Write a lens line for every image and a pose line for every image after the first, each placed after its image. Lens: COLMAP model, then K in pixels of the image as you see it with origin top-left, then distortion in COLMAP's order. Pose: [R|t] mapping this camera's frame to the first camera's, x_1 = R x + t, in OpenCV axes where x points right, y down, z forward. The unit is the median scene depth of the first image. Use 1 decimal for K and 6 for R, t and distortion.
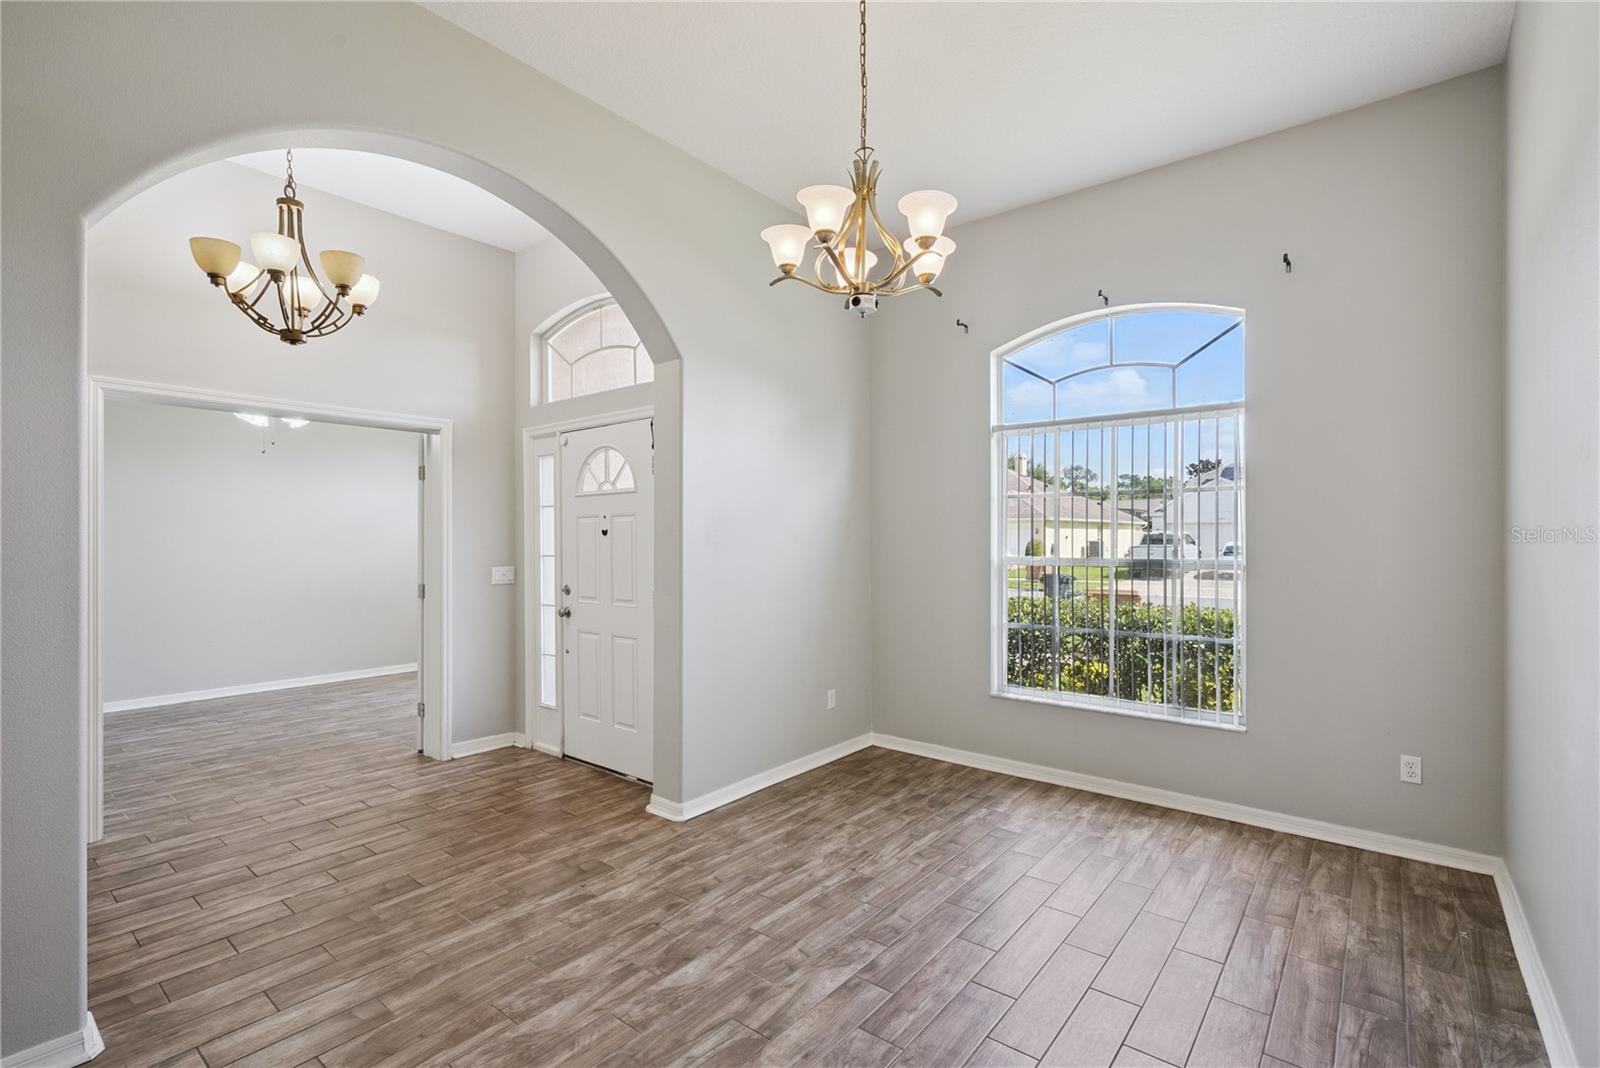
lens RADIAL K [[730.6, 0, 796.9], [0, 730.6, 540.1], [0, 0, 1]] dist [0.000189, -0.000183]
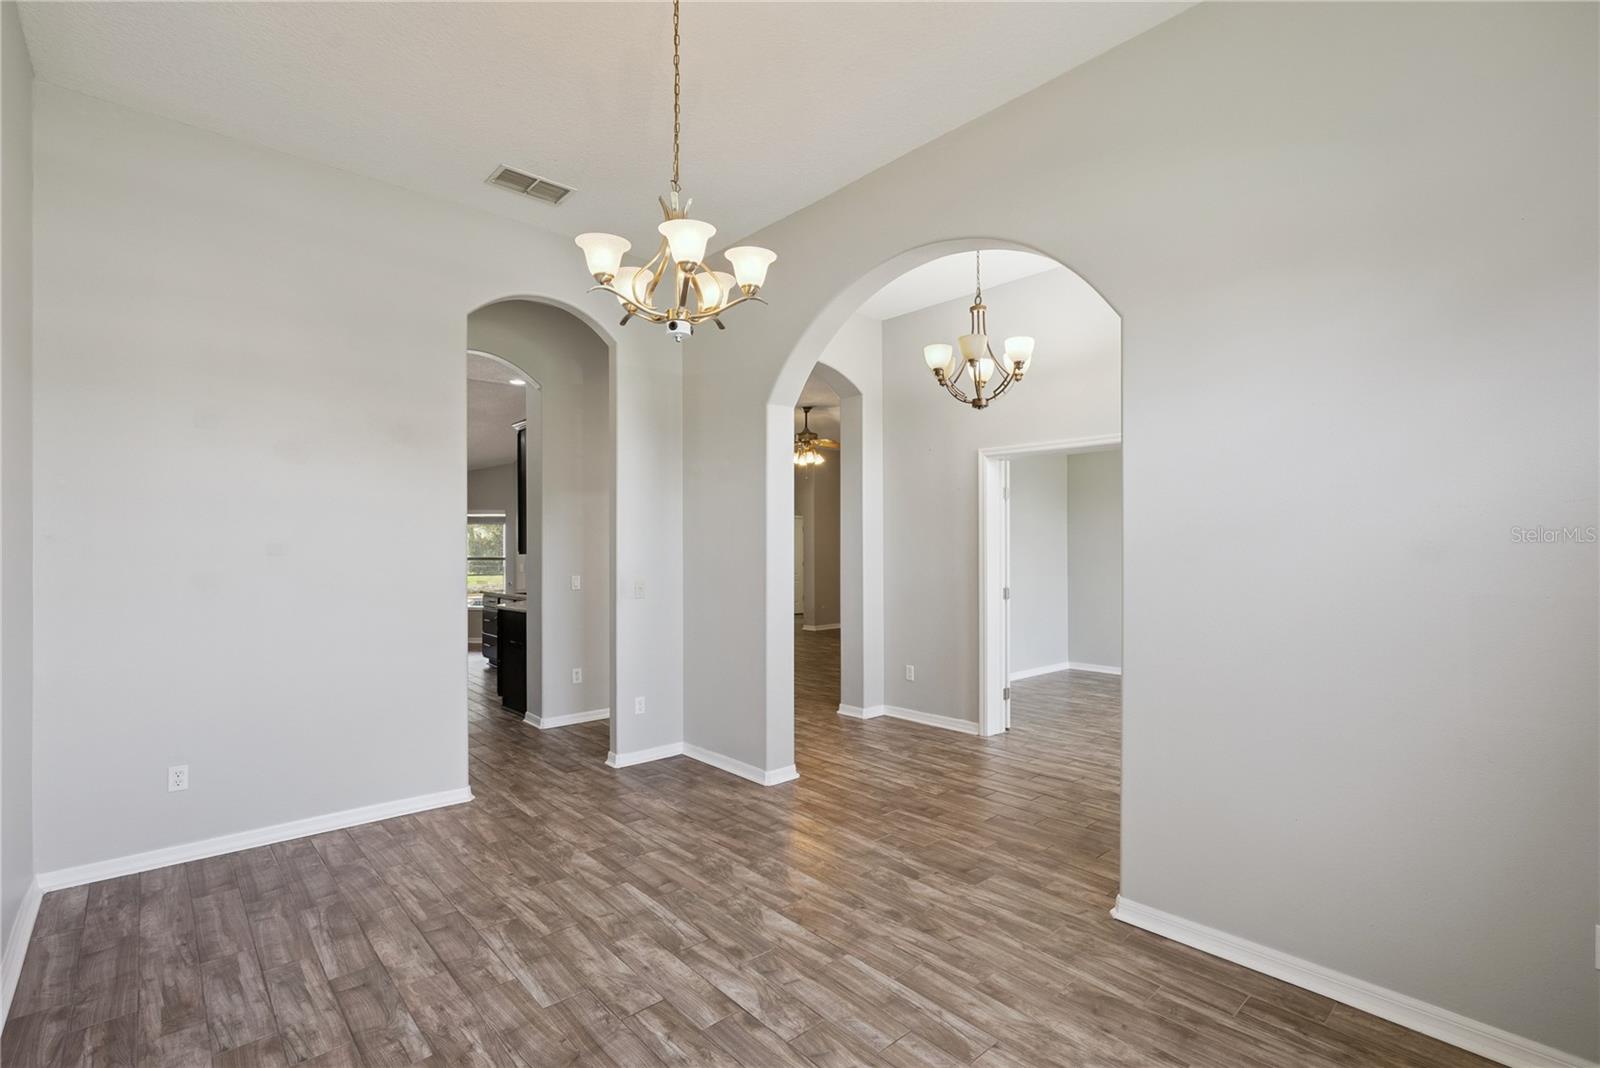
lens RADIAL K [[733.4, 0, 802.1], [0, 733.4, 537.5], [0, 0, 1]] dist [-0.003502, 0.000257]
pose [[-0.153038, -0.014033, -0.988121, 0.815976], [-0.003833, 0.999900, -0.013607, -0.003207], [0.988213, 0.001705, -0.153077, 0.982052]]
